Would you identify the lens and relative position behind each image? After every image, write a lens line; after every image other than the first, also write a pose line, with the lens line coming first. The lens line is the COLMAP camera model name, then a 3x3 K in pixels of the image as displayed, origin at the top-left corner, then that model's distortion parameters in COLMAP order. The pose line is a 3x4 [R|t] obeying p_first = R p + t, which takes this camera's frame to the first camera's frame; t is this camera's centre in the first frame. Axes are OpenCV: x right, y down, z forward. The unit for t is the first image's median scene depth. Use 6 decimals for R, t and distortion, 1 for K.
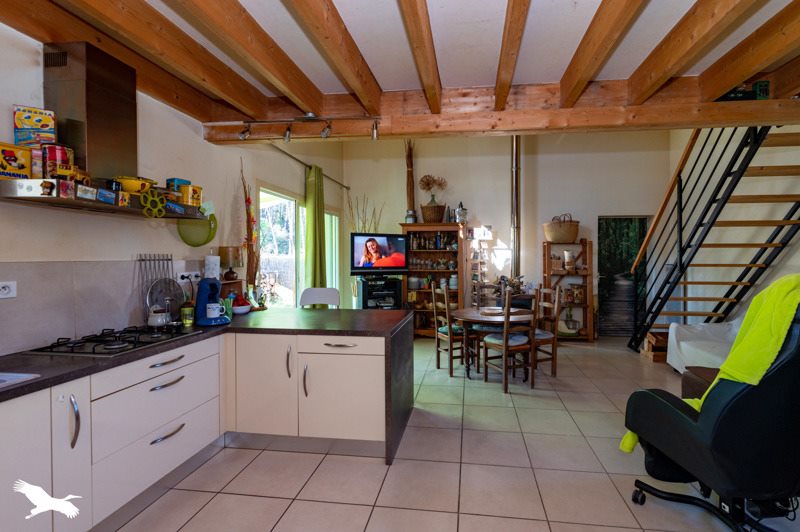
lens RADIAL K [[333.8, 0, 400.0], [0, 333.8, 266.0], [0, 0, 1]] dist [0.000305, 0.000052]
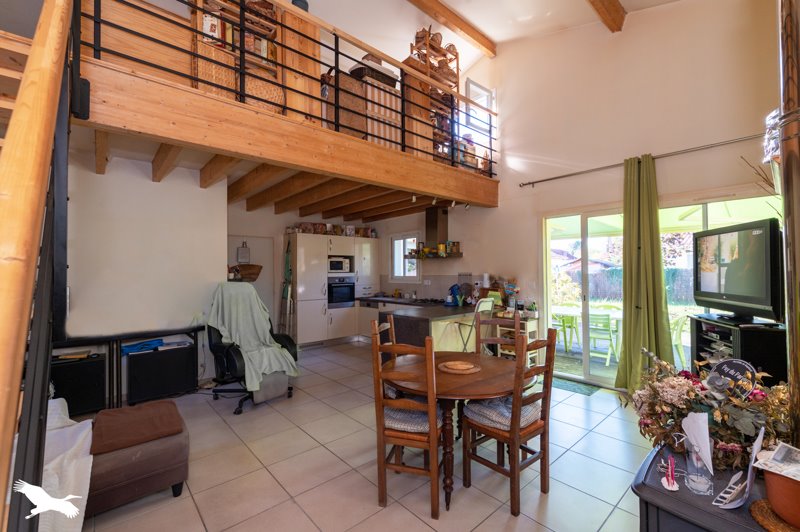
lens RADIAL K [[344.3, 0, 400.0], [0, 344.3, 266.0], [0, 0, 1]] dist [-0.000072, -0.000012]
pose [[-0.571032, -0.006972, -0.820898, 1.478484], [-0.012525, 0.999922, 0.000220, -0.079176], [0.820832, 0.010407, -0.571075, 2.072973]]
